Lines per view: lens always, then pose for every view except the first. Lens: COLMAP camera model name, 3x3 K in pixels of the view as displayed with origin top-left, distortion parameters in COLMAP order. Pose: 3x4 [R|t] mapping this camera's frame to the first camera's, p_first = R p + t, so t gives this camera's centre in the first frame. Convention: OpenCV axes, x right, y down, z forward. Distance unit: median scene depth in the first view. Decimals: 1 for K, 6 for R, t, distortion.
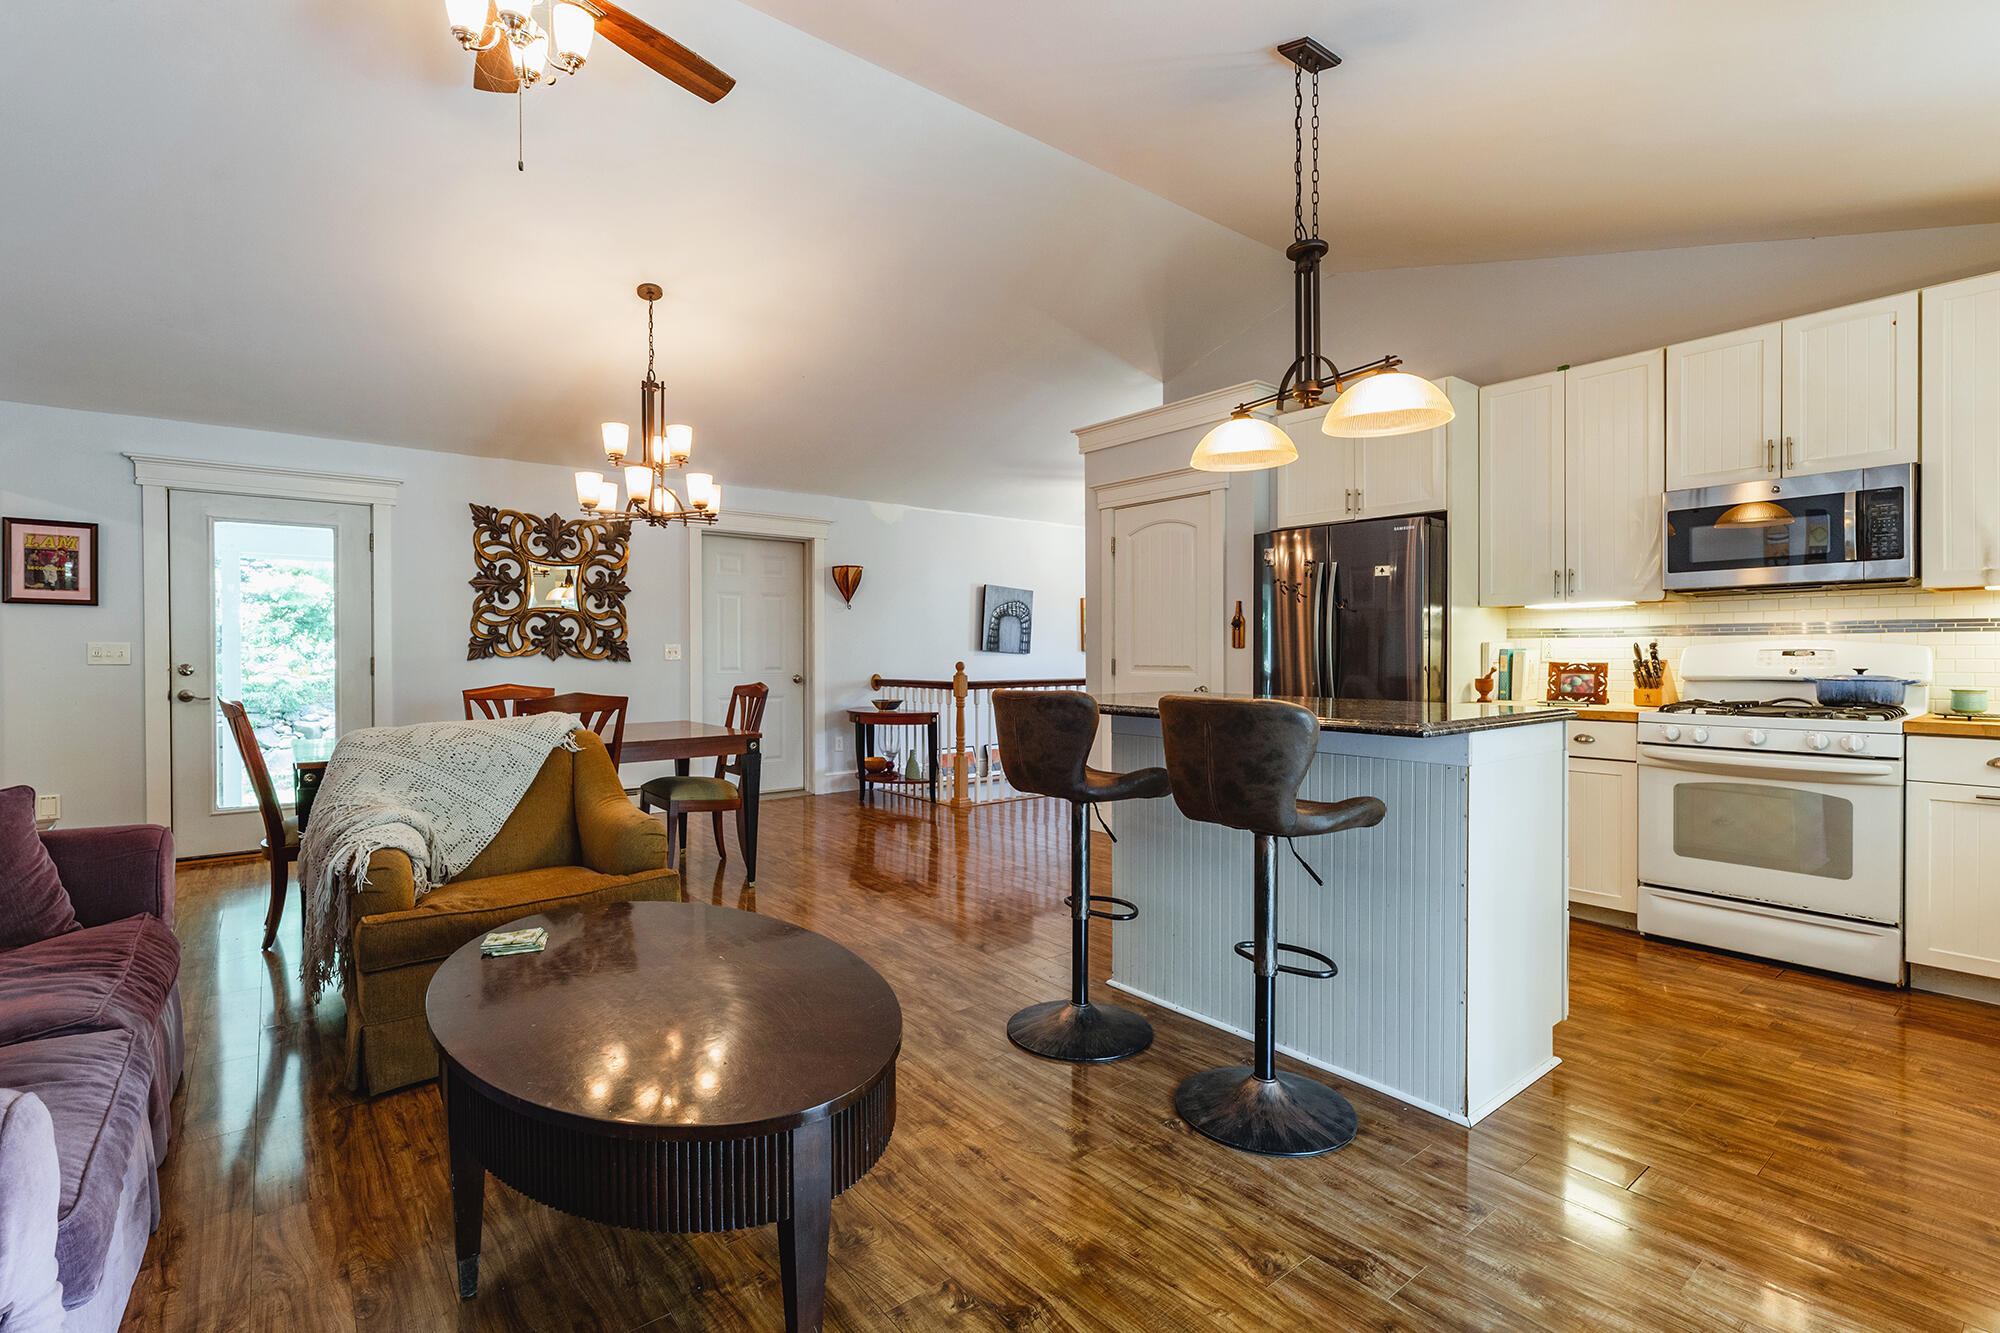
lens RADIAL K [[912.9, 0, 1040.4], [0, 912.9, 666.9], [0, 0, 1]] dist [-0.004230, 0.003380]
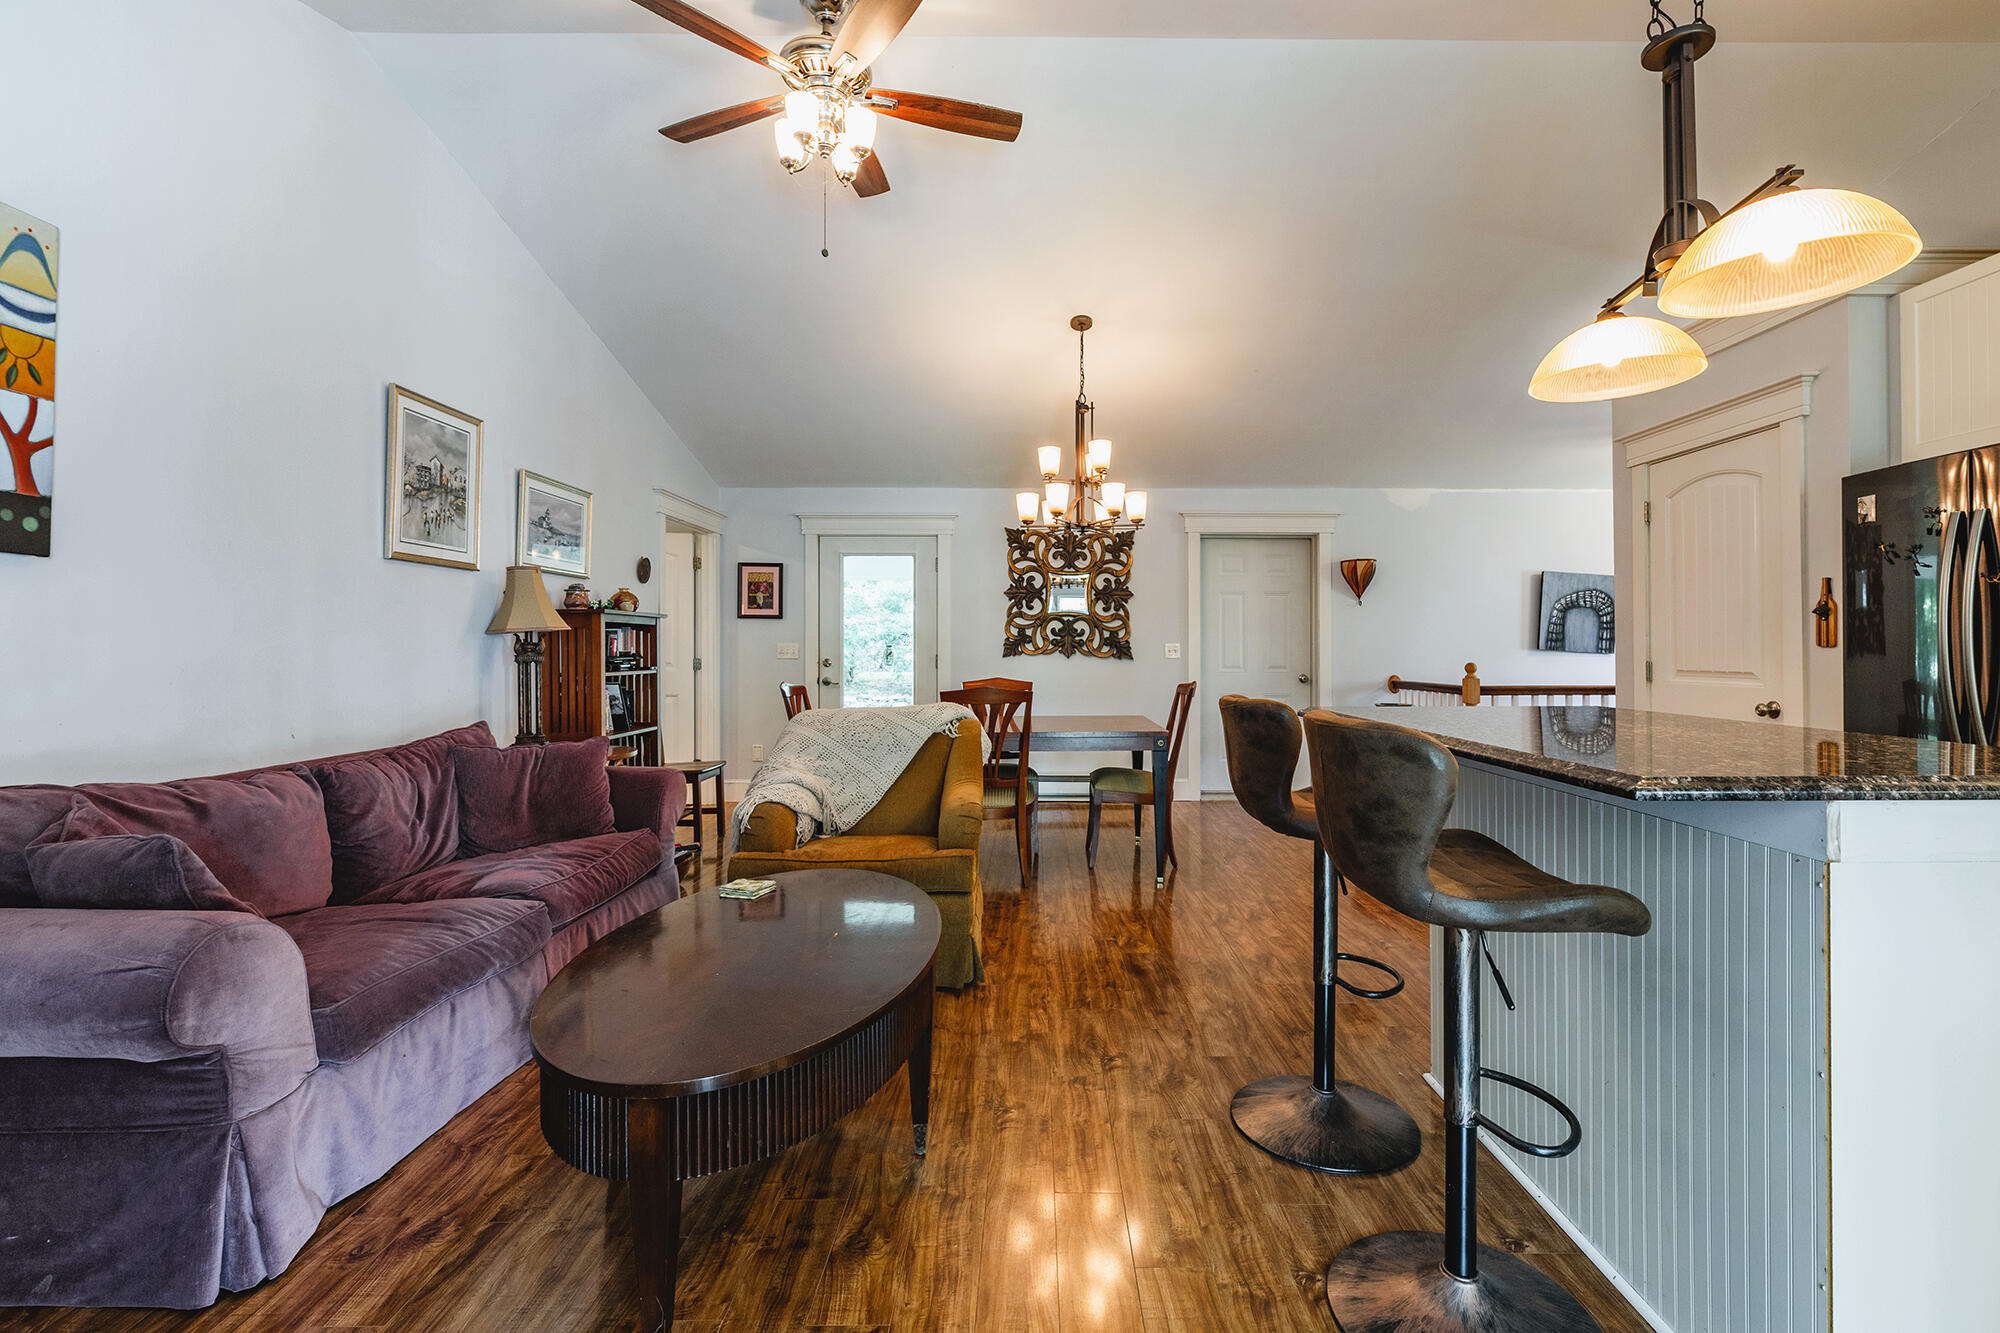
lens RADIAL K [[912.9, 0, 1049.7], [0, 912.9, 646.1], [0, 0, 1]] dist [-0.004230, 0.003380]
pose [[0.771251, -0.000581, -0.636531, 0.245028], [-0.012900, 0.999780, -0.016544, -0.003949], [0.636401, 0.020971, 0.771074, 0.143195]]
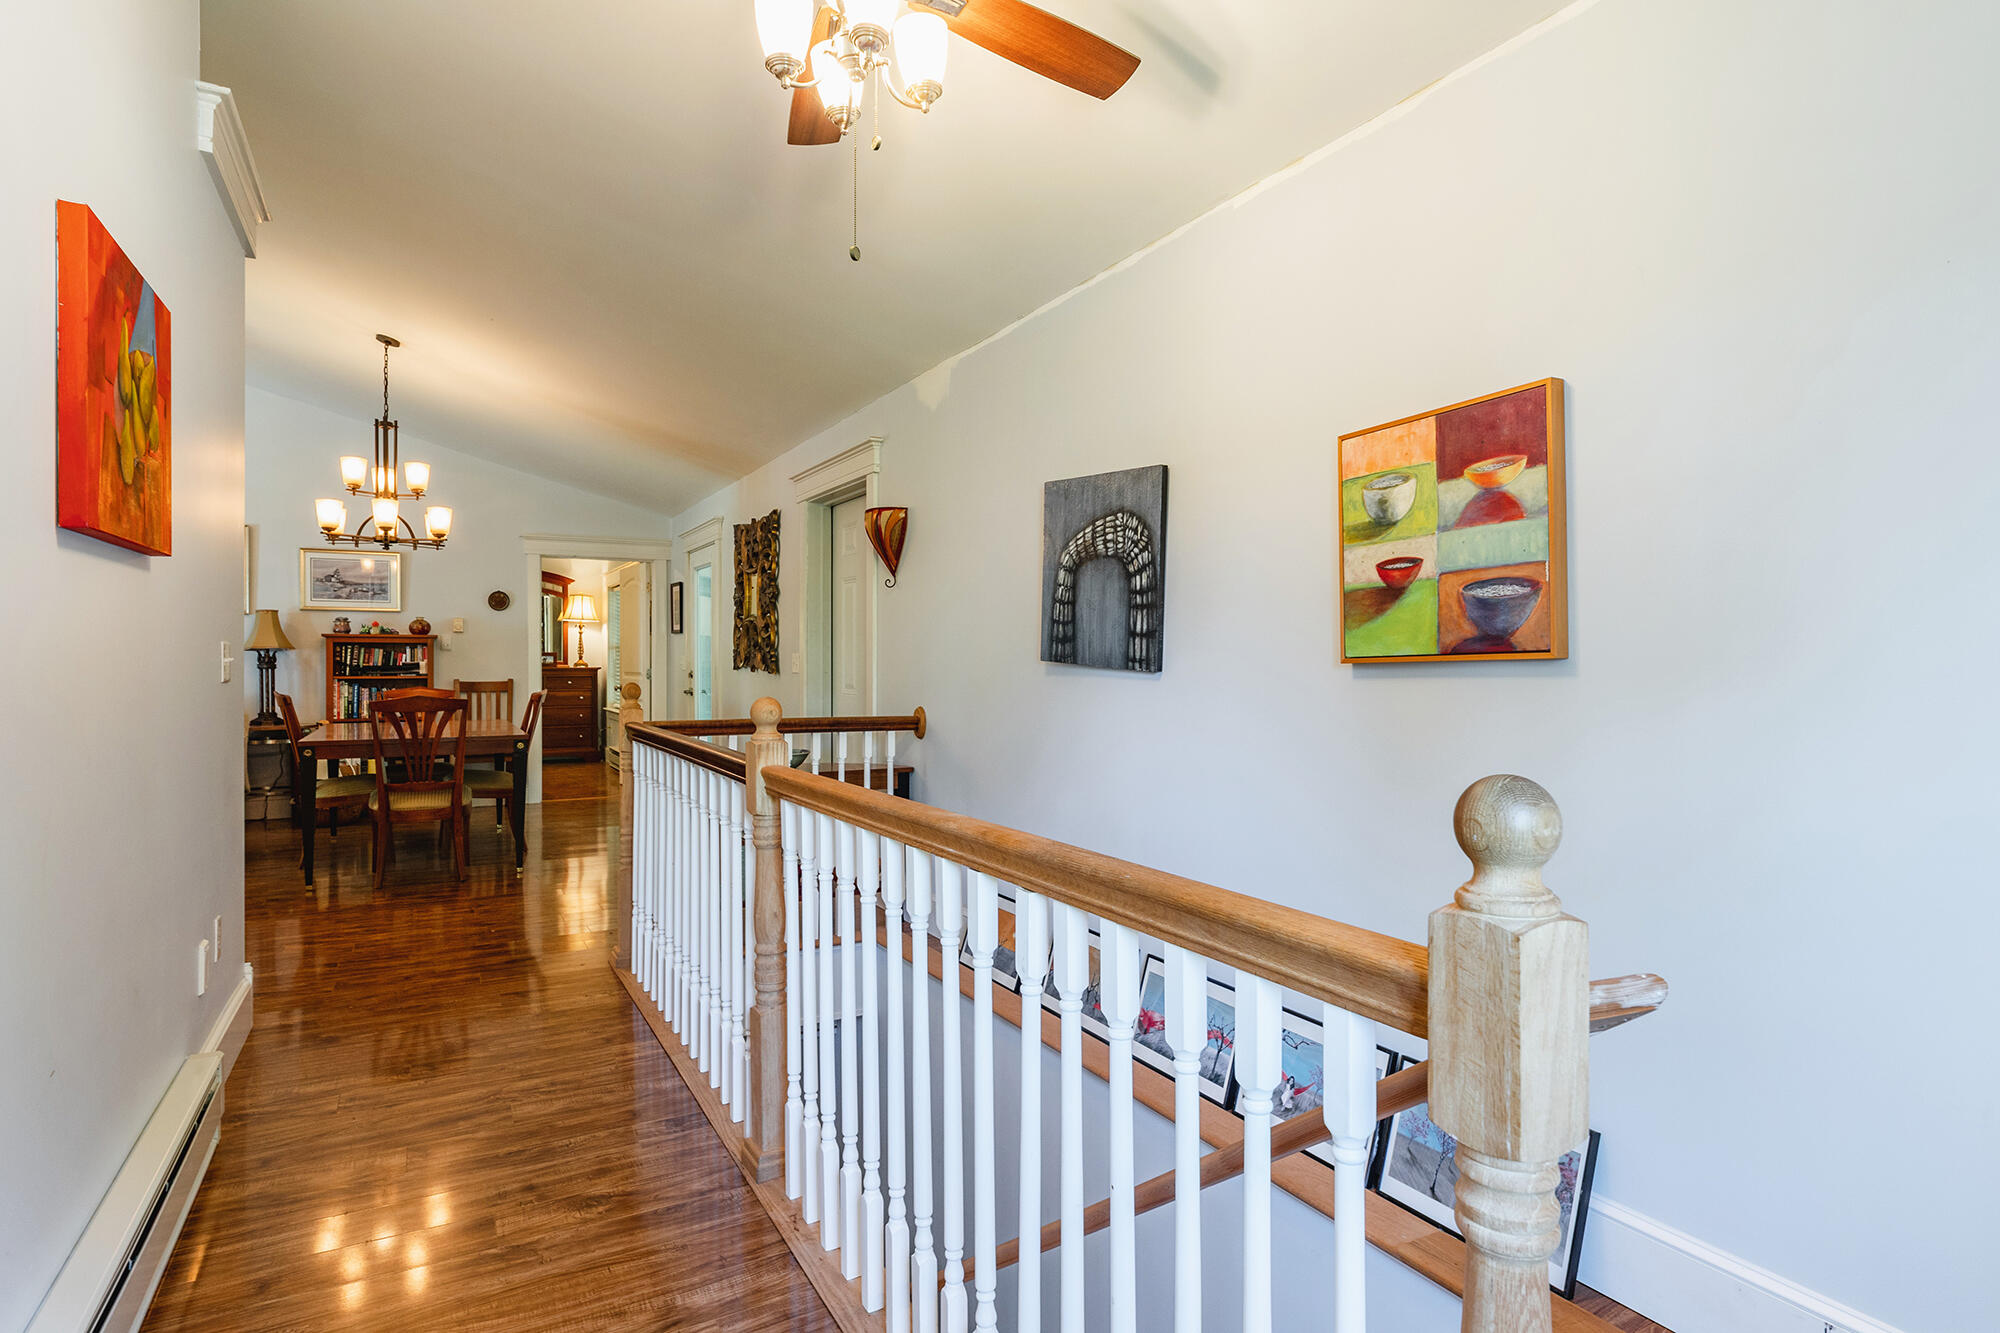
lens RADIAL K [[1079.9, 0, 987.6], [0, 1079.9, 664.0], [0, 0, 1]] dist [0.020213, -0.003927]
pose [[-0.237587, 0.002565, -0.971363, 0.739079], [-0.019313, 0.999786, 0.007364, -0.040068], [0.971174, 0.020509, -0.237487, 2.169567]]
